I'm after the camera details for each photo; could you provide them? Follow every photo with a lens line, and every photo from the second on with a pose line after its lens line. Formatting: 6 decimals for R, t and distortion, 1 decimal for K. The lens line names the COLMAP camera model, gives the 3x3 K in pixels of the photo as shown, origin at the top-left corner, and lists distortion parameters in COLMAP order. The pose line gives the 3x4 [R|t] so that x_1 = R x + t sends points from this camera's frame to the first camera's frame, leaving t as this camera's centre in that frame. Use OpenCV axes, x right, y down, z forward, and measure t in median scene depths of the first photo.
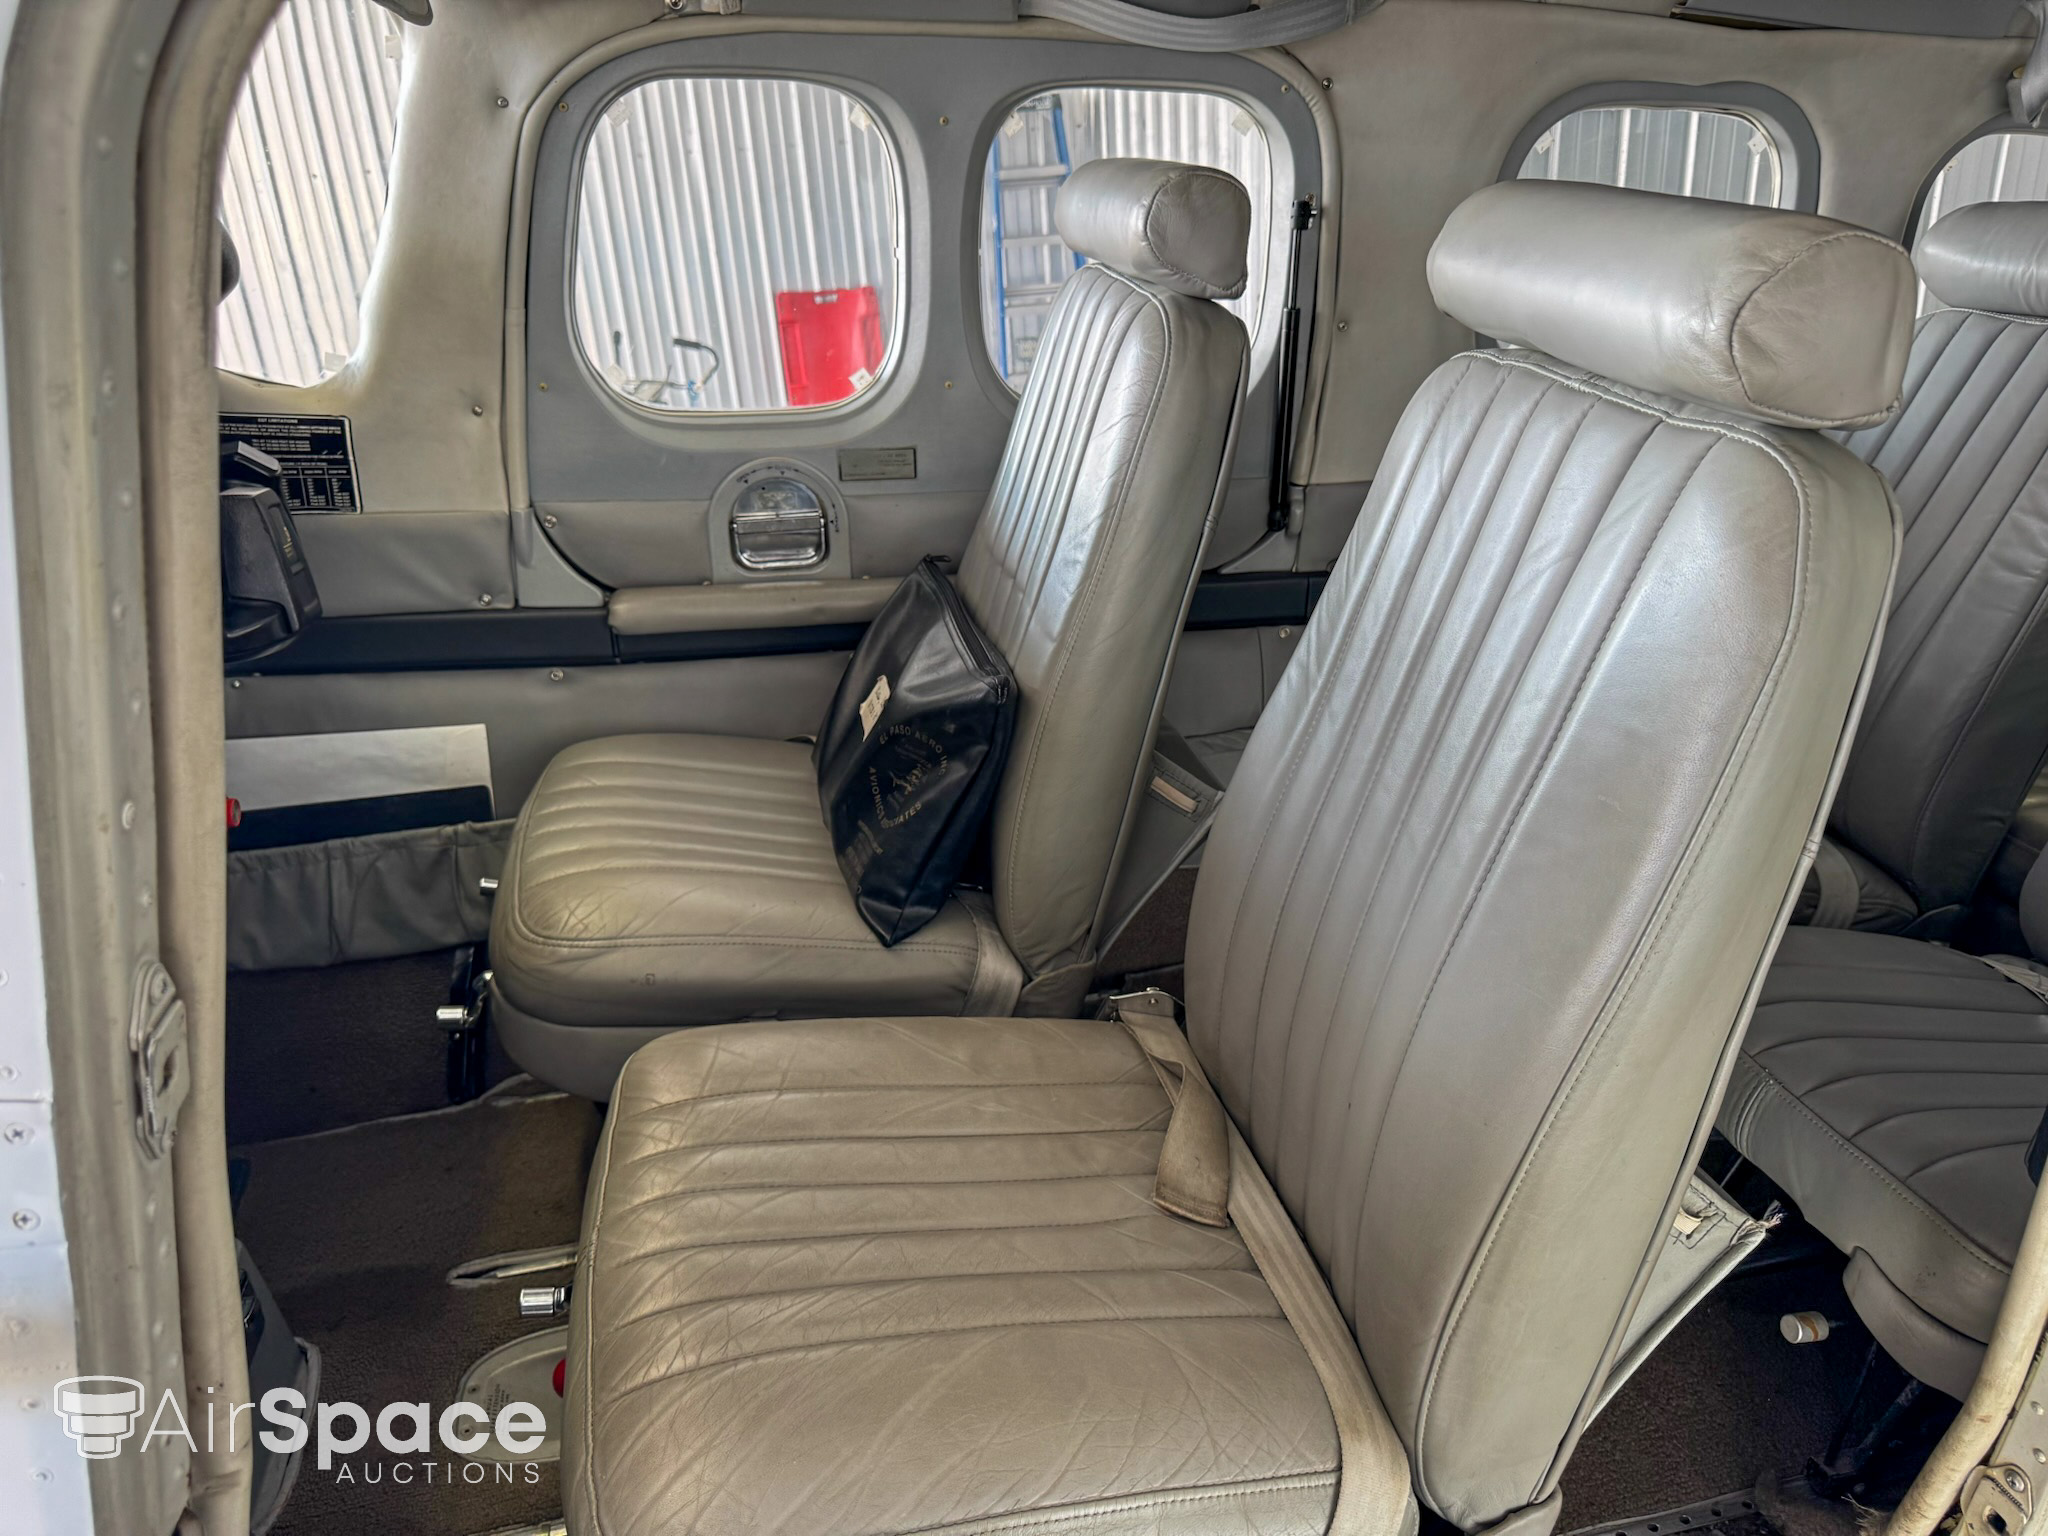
lens RADIAL K [[1458.0, 0, 1038.4], [0, 1458.0, 761.8], [0, 0, 1]] dist [0.059188, -0.080512]
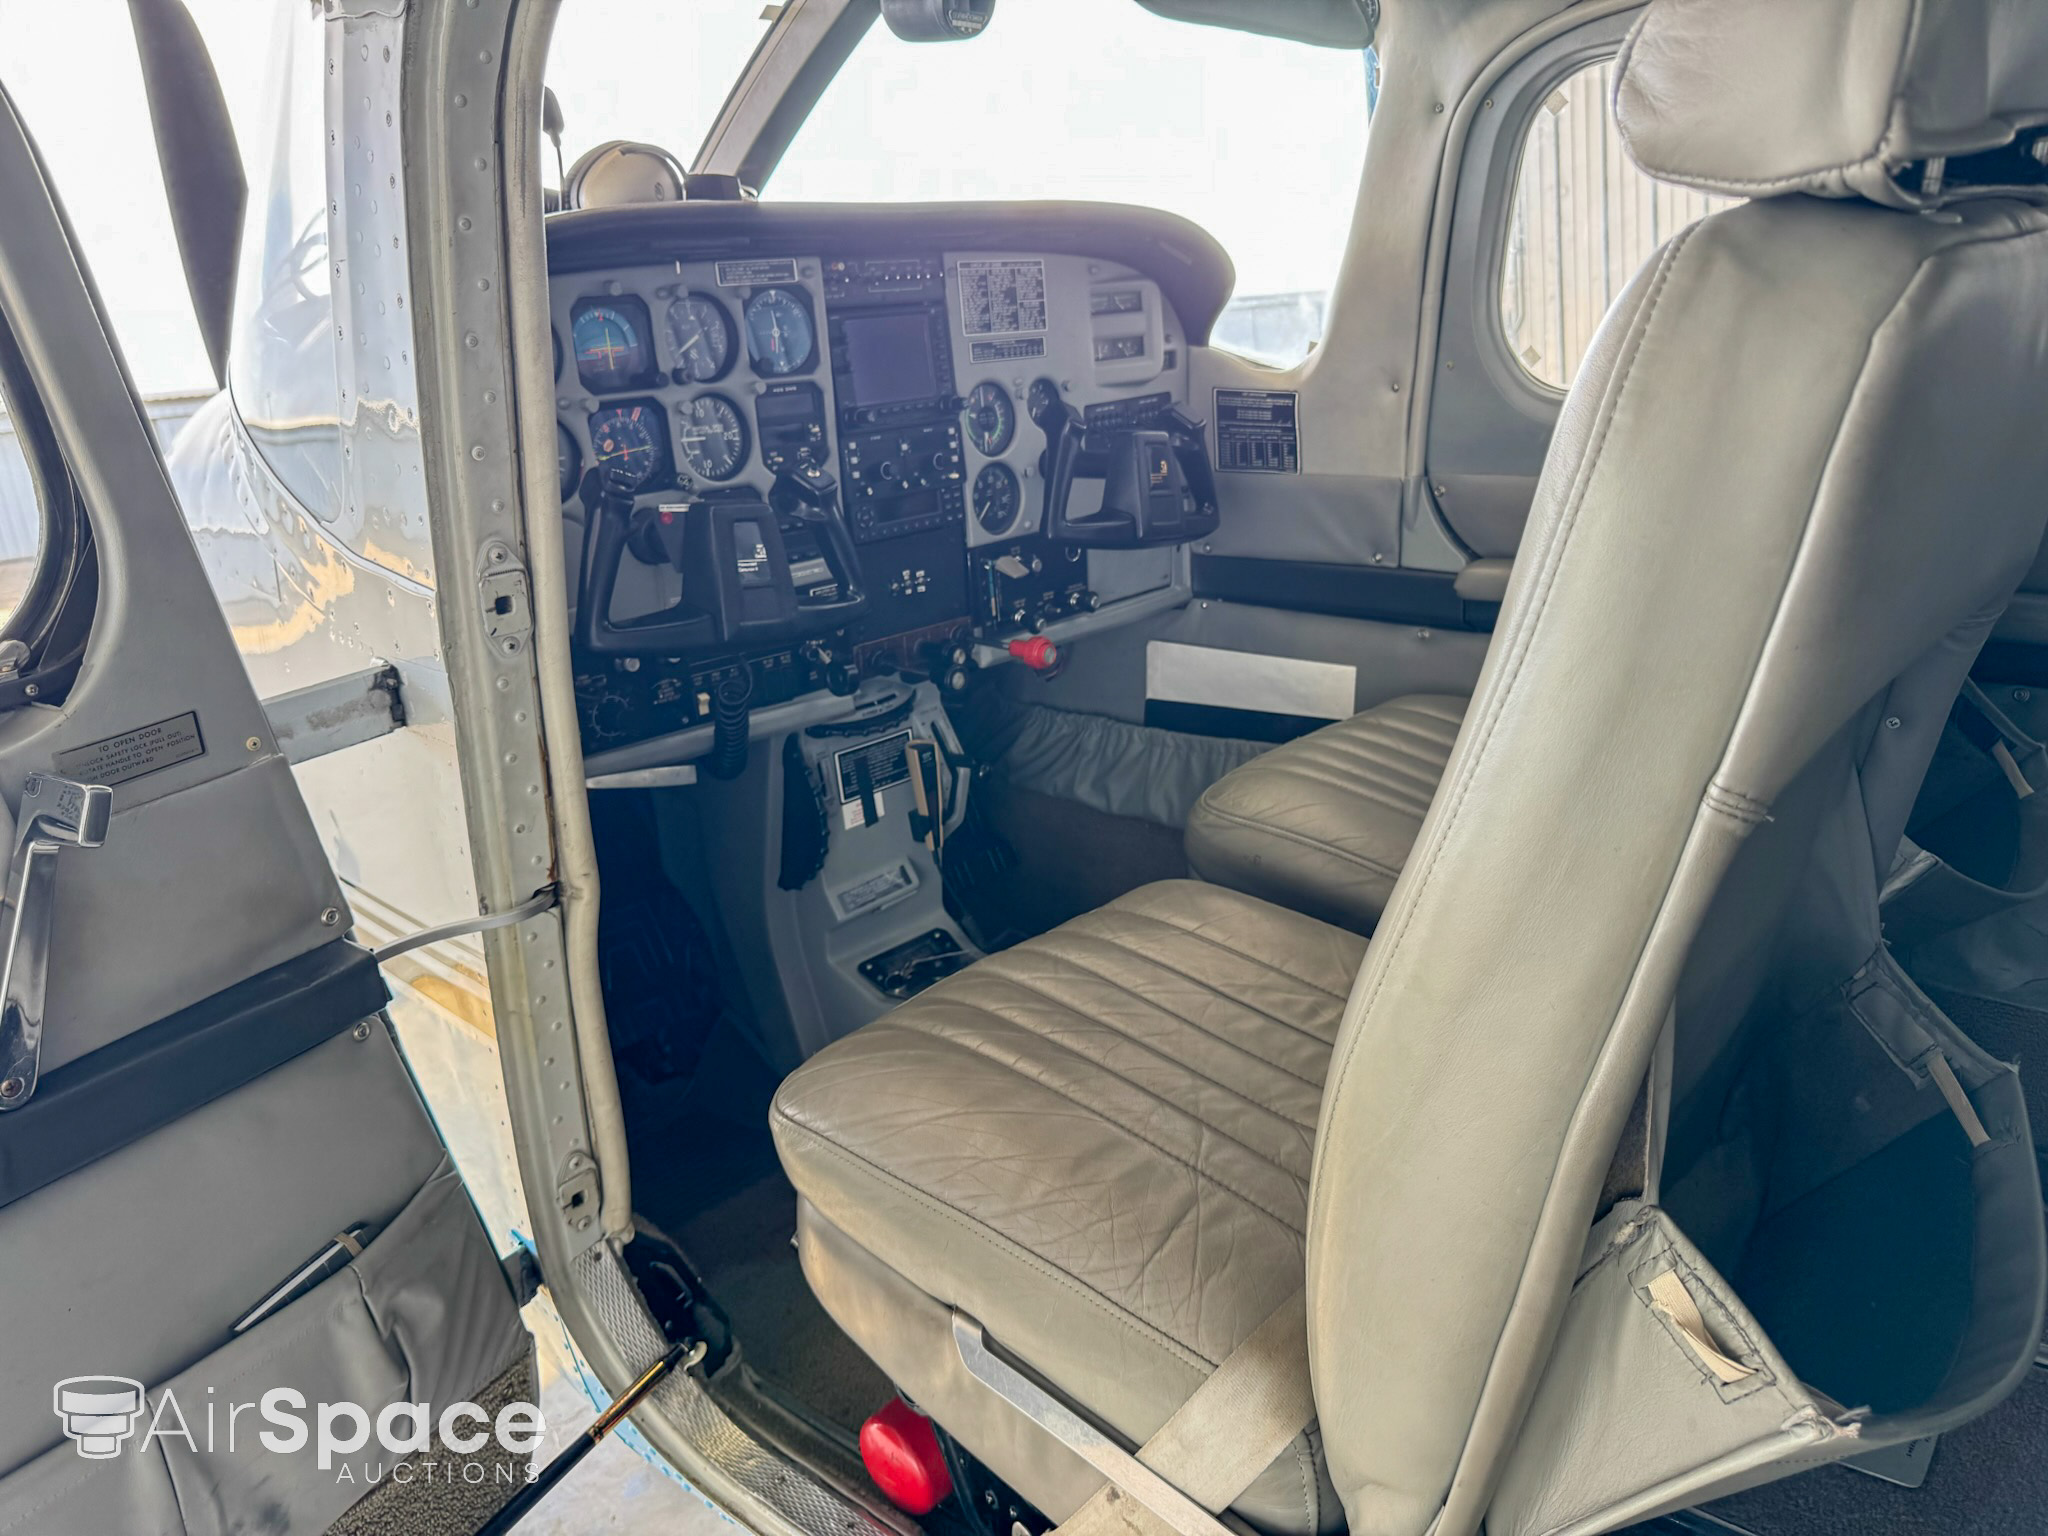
lens RADIAL K [[1458.0, 0, 1038.4], [0, 1458.0, 761.8], [0, 0, 1]] dist [0.059188, -0.080512]
pose [[0.586559, 0.198455, -0.785216, 0.410136], [-0.243403, 0.967890, 0.062801, 0.036470], [0.772466, 0.154287, 0.616029, 0.139301]]
